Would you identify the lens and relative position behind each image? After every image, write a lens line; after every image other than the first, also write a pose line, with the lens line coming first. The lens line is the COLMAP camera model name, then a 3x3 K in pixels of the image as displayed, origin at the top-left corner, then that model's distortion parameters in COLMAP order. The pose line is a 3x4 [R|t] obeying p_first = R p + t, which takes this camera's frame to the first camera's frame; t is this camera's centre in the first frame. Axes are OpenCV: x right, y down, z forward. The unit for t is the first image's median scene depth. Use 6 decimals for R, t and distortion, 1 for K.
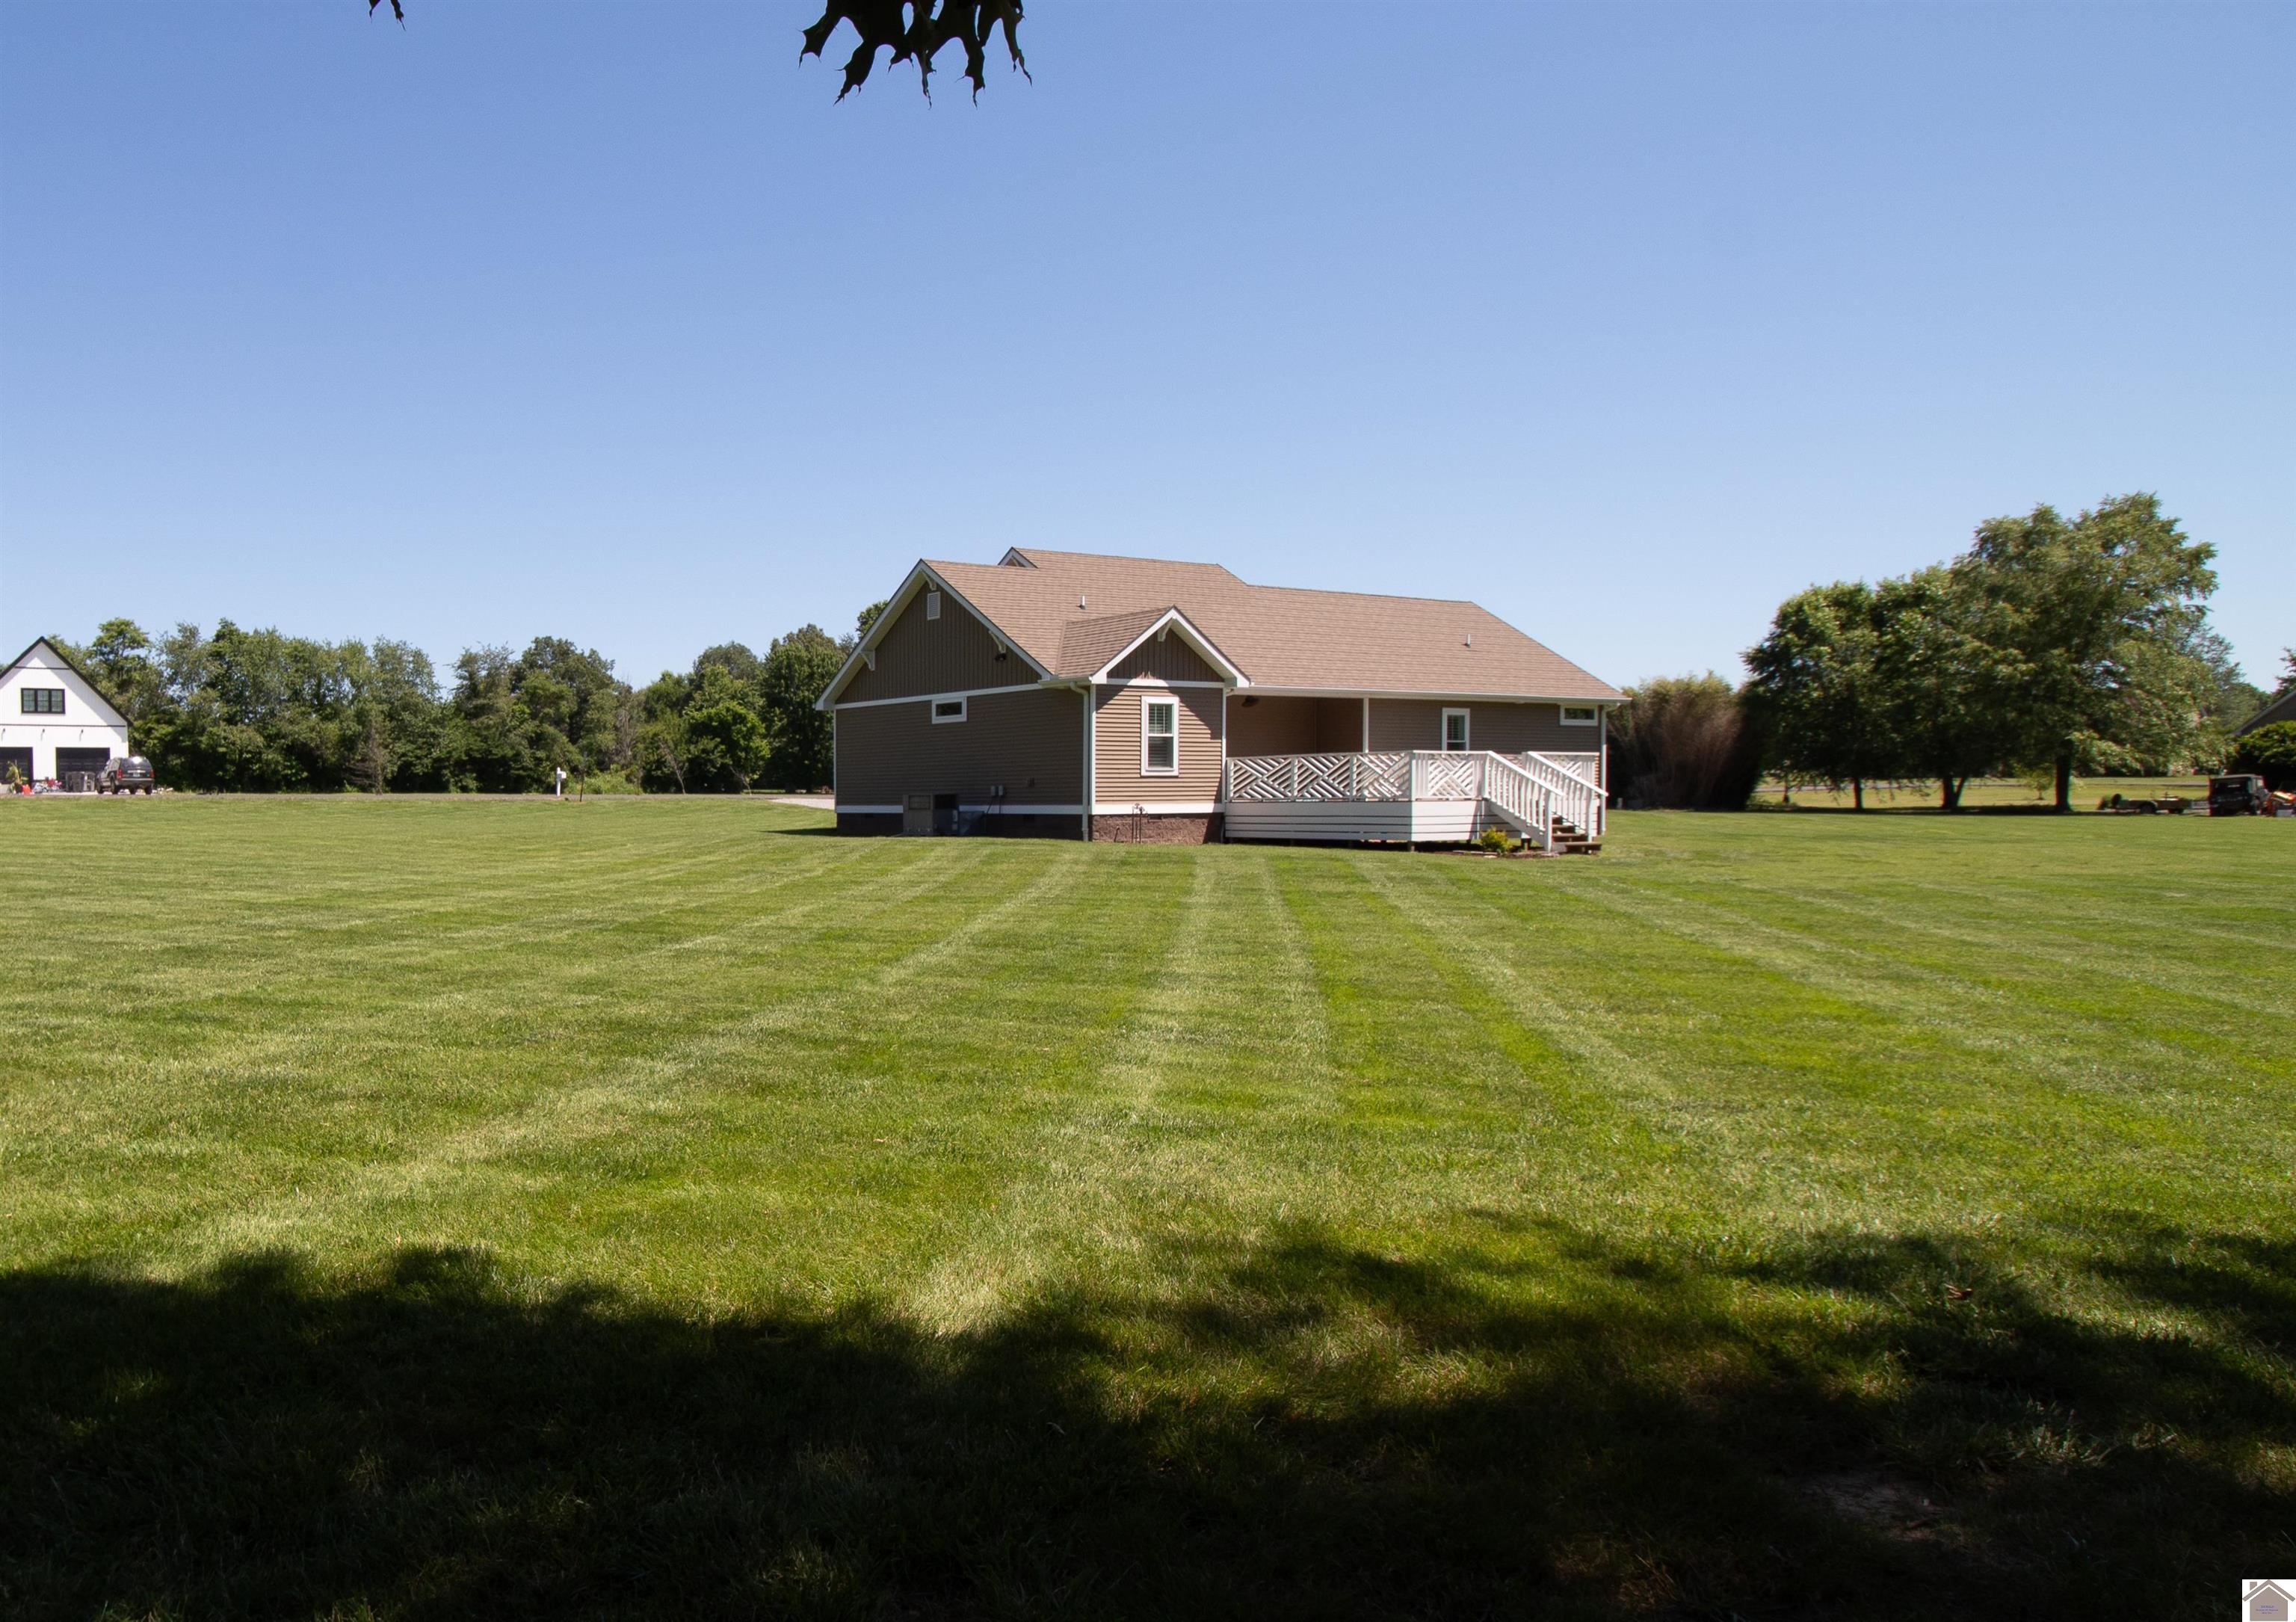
lens RADIAL K [[1526.4, 0, 683.7], [0, 1526.4, 853.5], [0, 0, 1]] dist [0.004668, -0.001119]
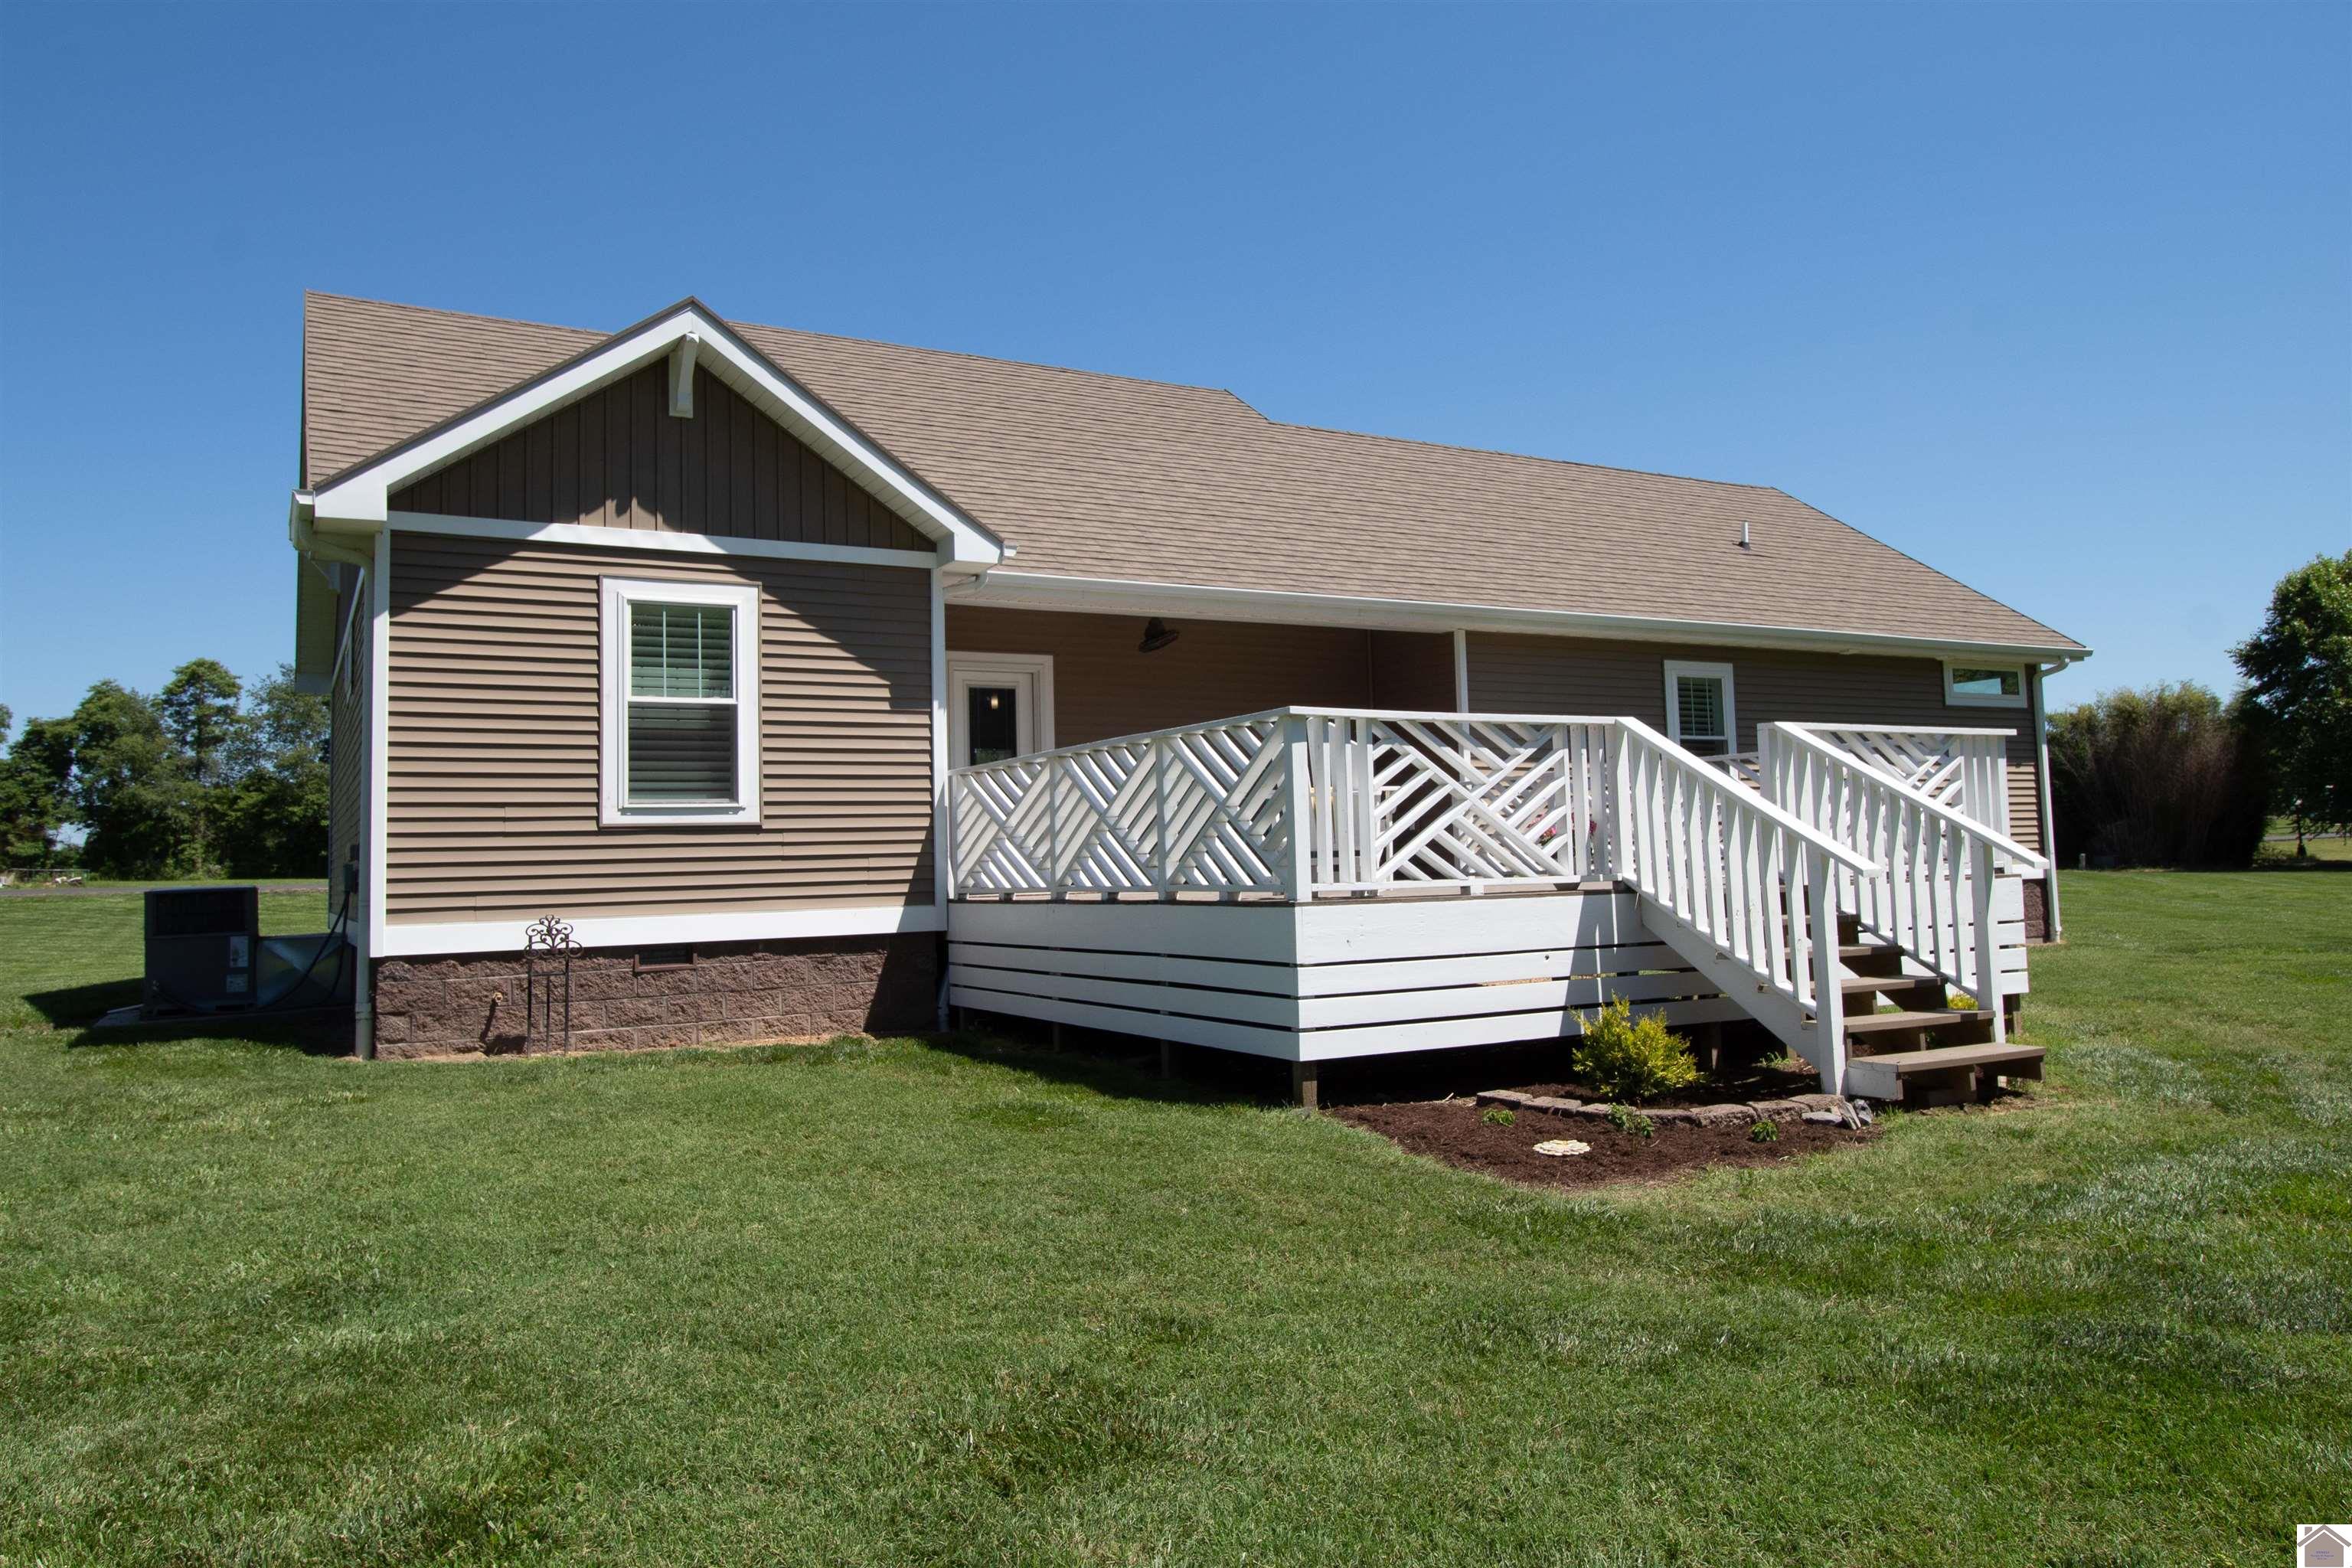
lens RADIAL K [[1585.7, 0, 1172.0], [0, 1585.7, 733.3], [0, 0, 1]] dist [0.007861, -0.000491]
pose [[0.999352, -0.015478, 0.032492, 0.394546], [0.019279, 0.992569, -0.120143, -0.027390], [-0.030391, 0.120692, 0.992225, 0.647637]]
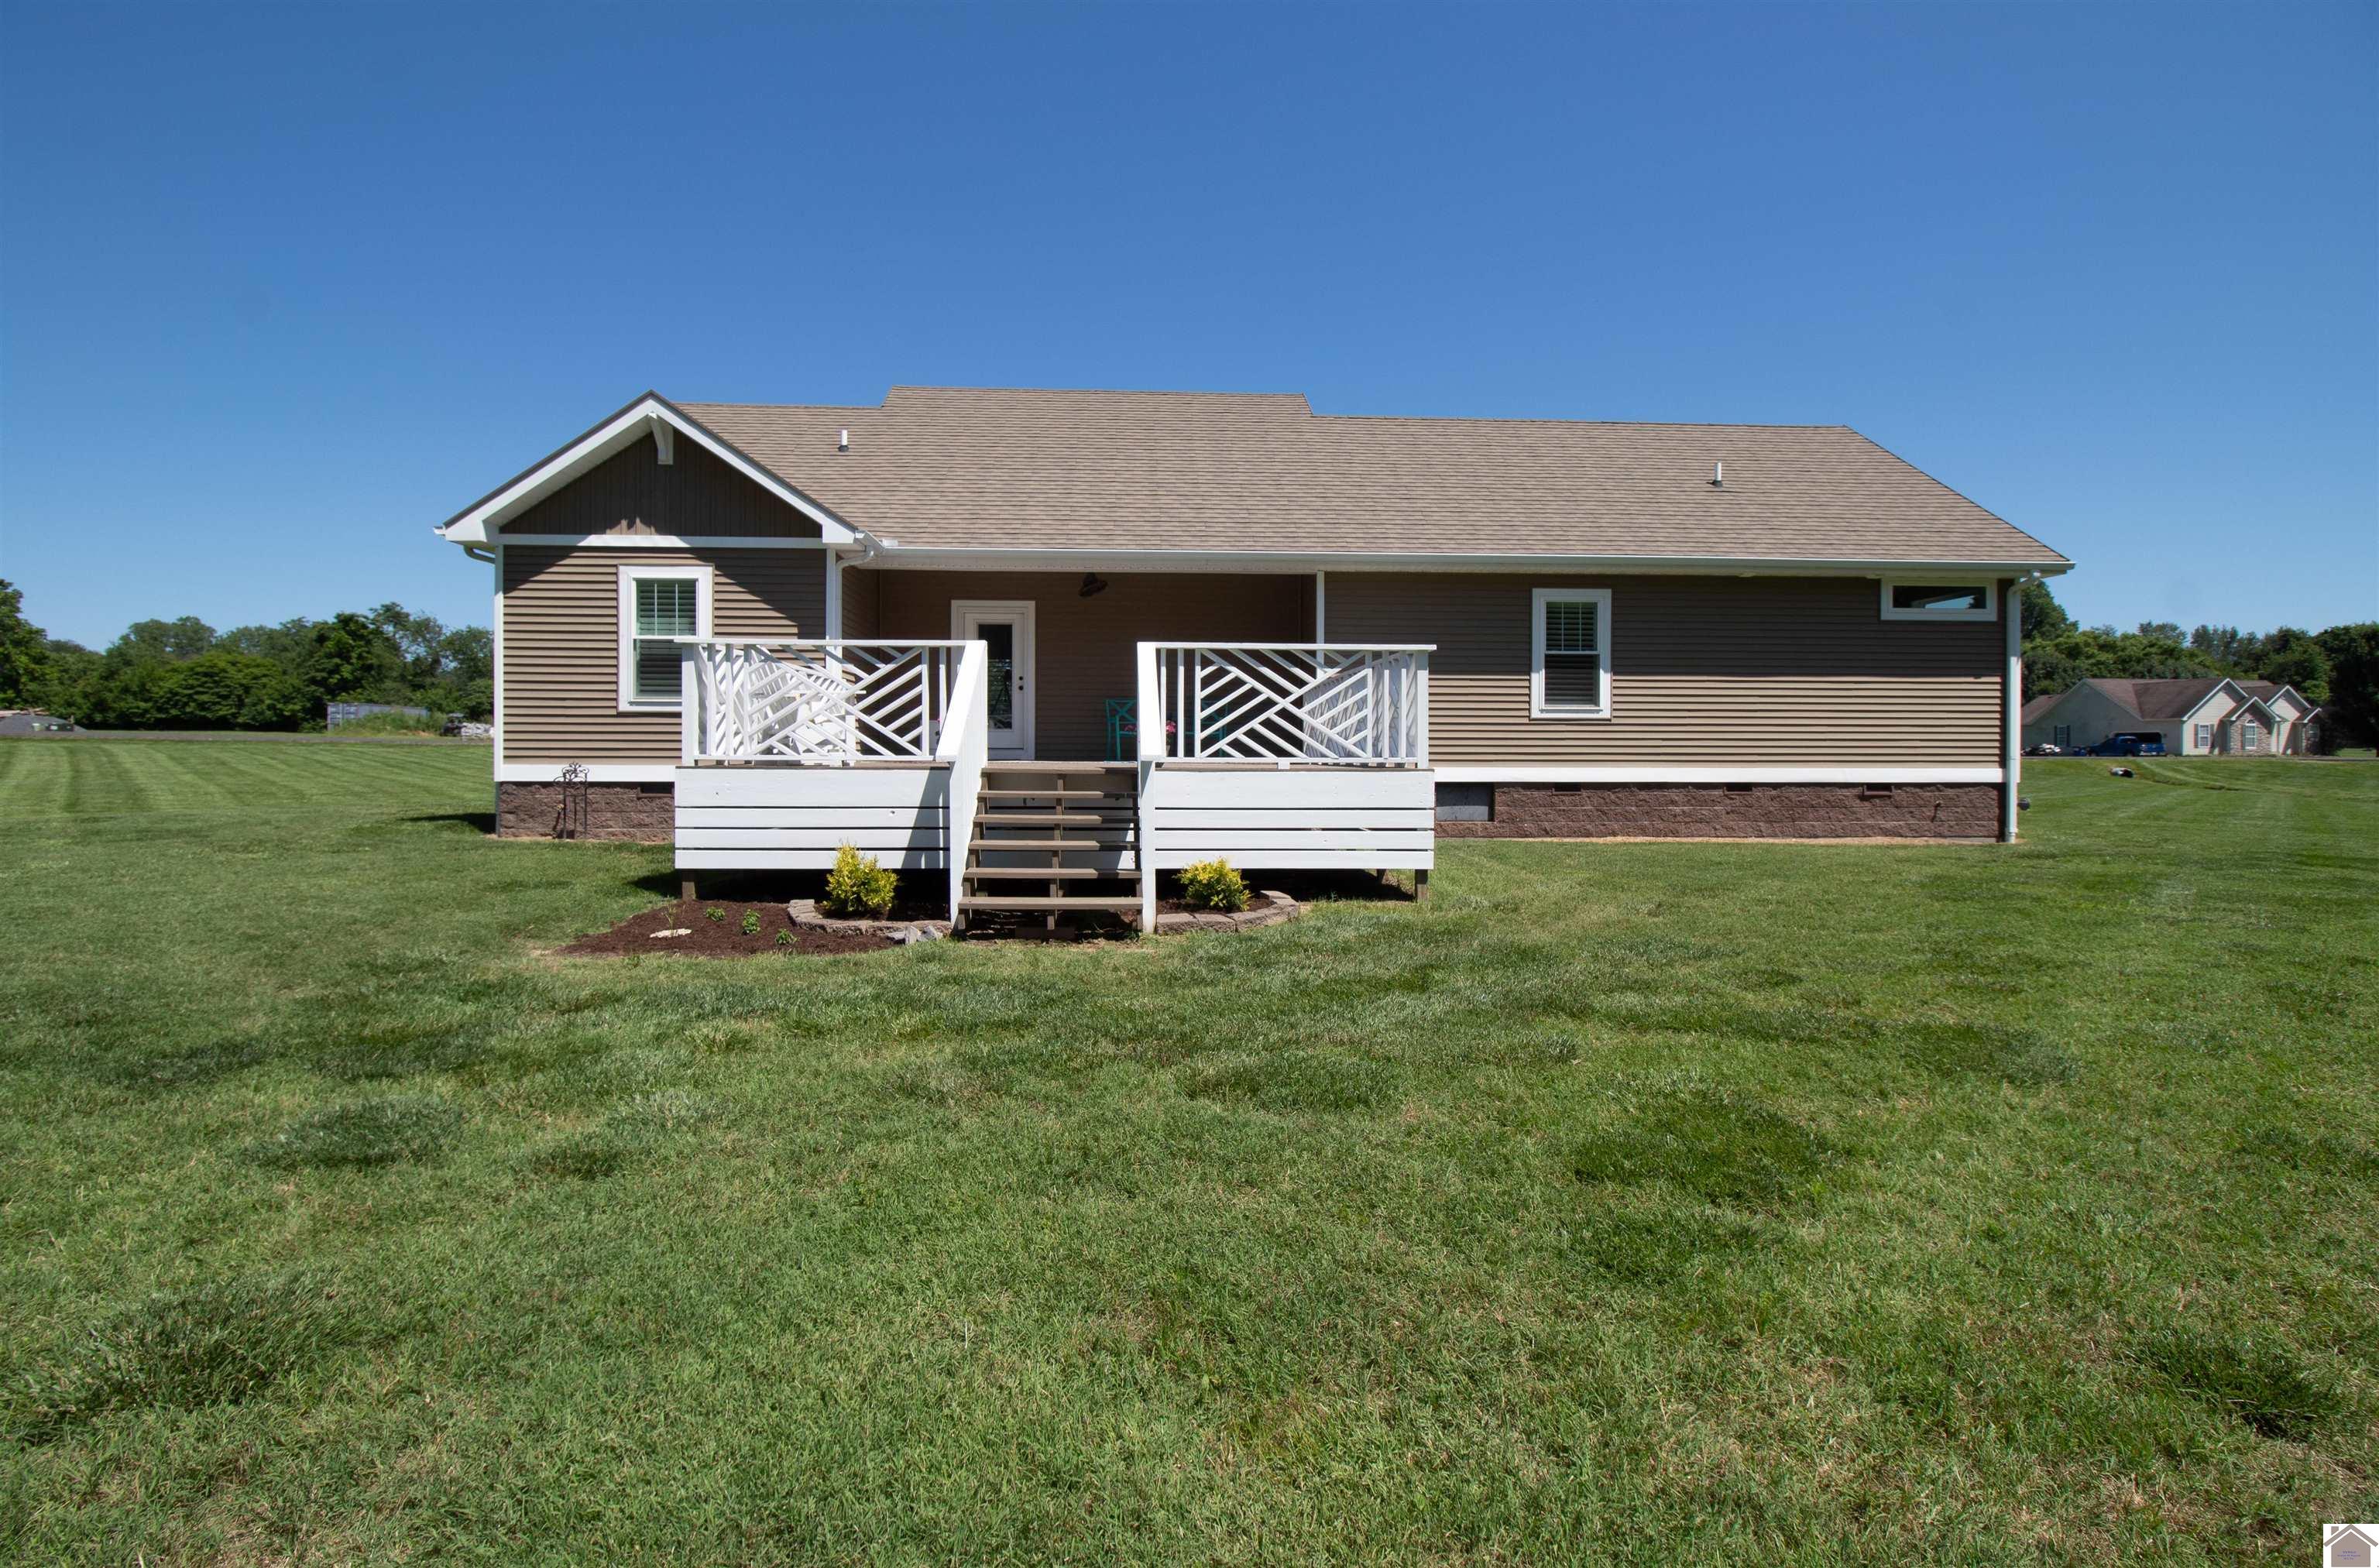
lens RADIAL K [[1122.1, 0, 1185.3], [0, 1122.1, 743.7], [0, 0, 1]] dist [-0.003318, -0.000280]
pose [[0.913876, 0.008001, -0.405915, 0.624964], [-0.025641, 0.998947, -0.038038, -0.028727], [0.405184, 0.045170, 0.913119, 0.696274]]
